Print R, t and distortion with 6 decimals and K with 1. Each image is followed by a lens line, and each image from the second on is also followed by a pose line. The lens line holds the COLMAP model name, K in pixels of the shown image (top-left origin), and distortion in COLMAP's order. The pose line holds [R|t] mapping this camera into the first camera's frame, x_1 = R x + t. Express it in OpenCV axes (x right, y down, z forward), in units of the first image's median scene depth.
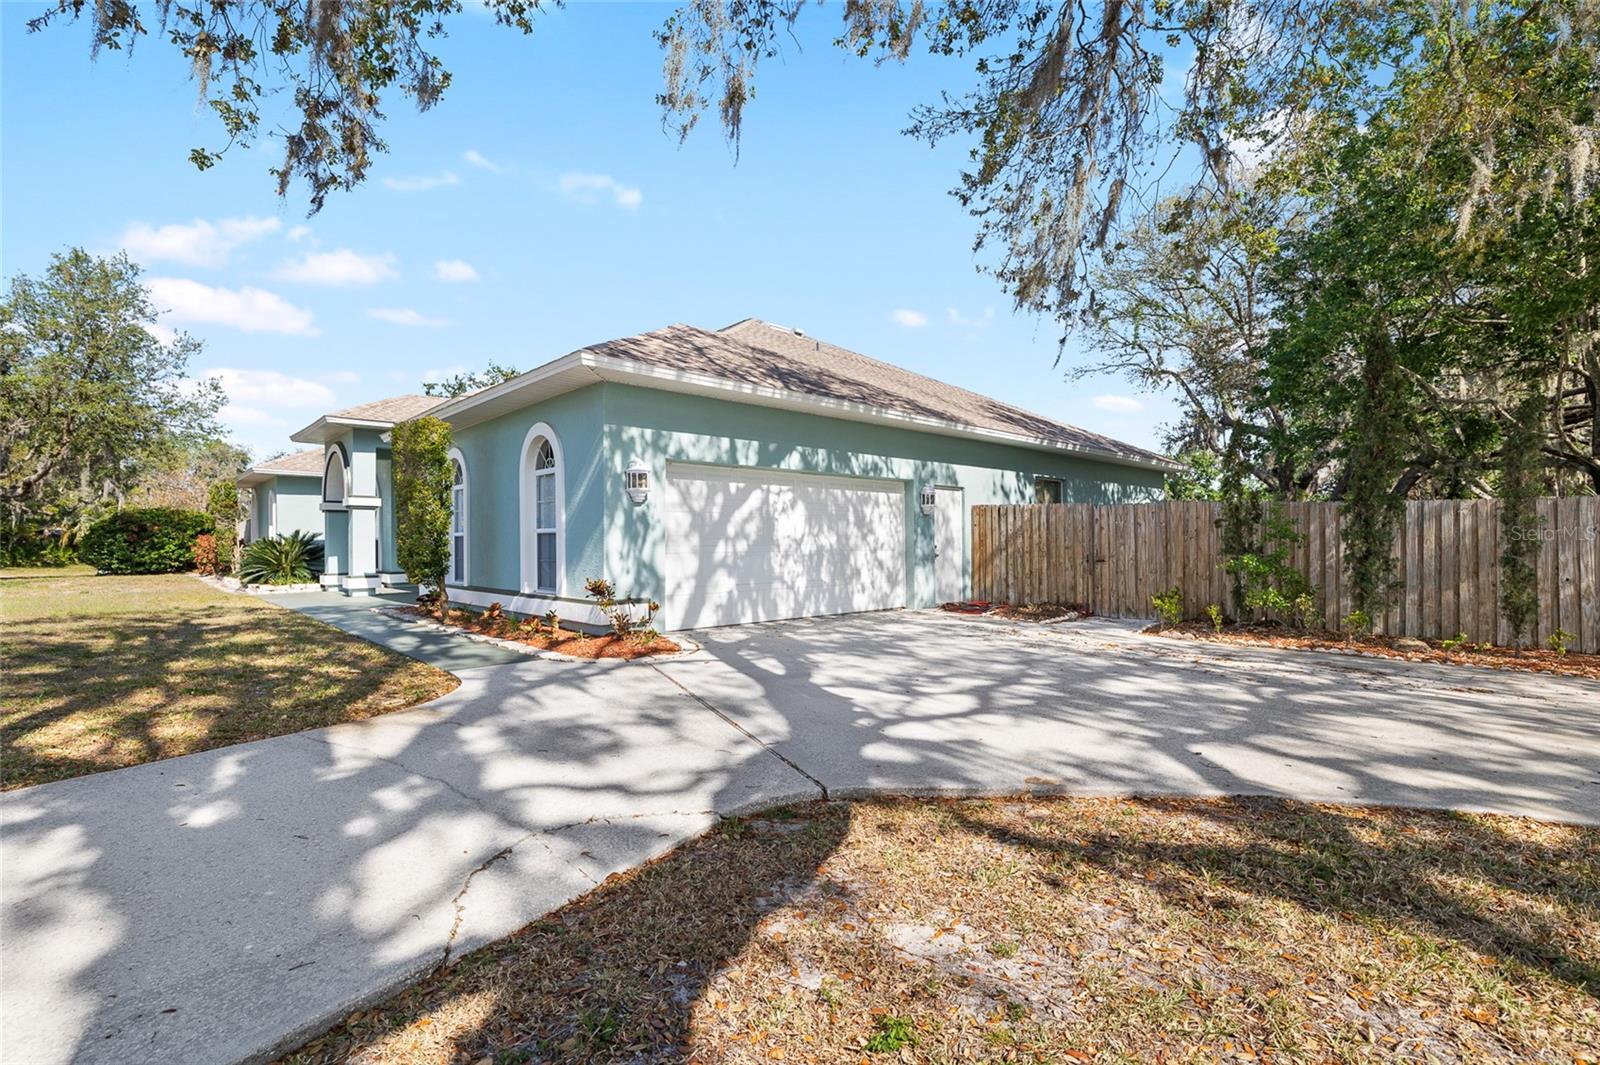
lens RADIAL K [[712.0, 0, 798.0], [0, 712.0, 521.2], [0, 0, 1]] dist [-0.004237, 0.000530]
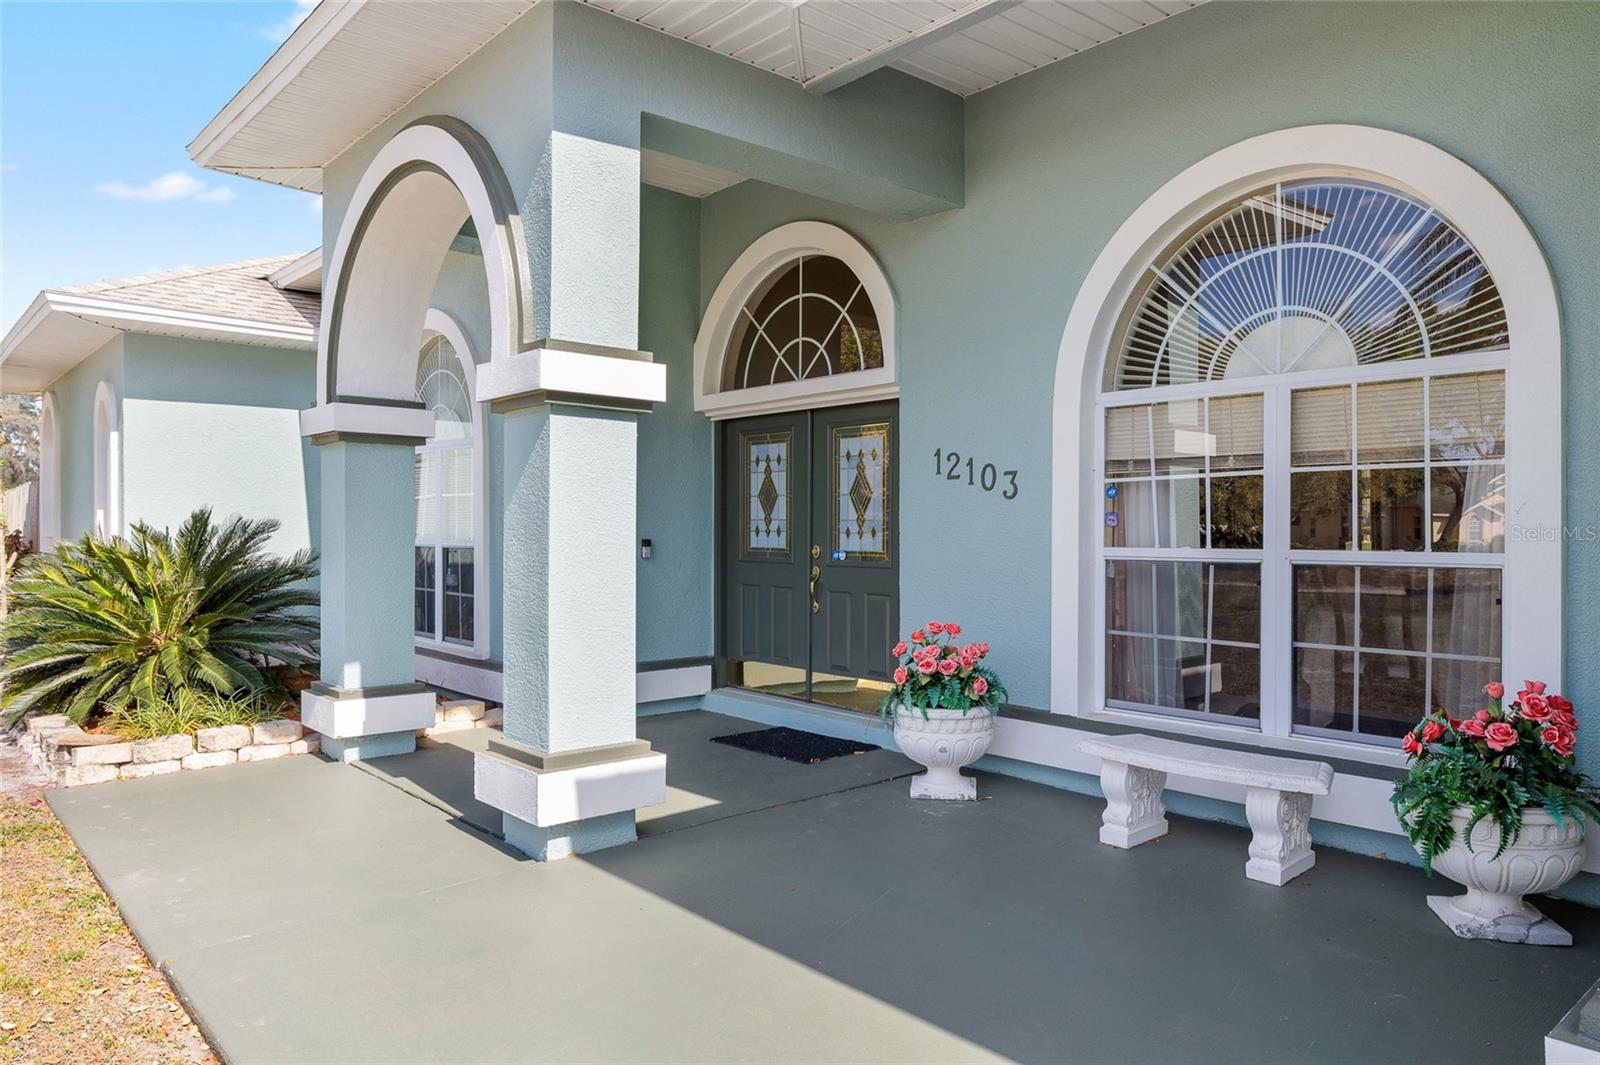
lens RADIAL K [[1099.8, 0, 797.2], [0, 1099.8, 522.6], [0, 0, 1]] dist [0.003168, -0.000251]
pose [[0.998444, 0.013349, -0.054149, -0.631989], [-0.012201, 0.999695, 0.021477, 0.006313], [0.054419, -0.020783, 0.998302, 0.820968]]
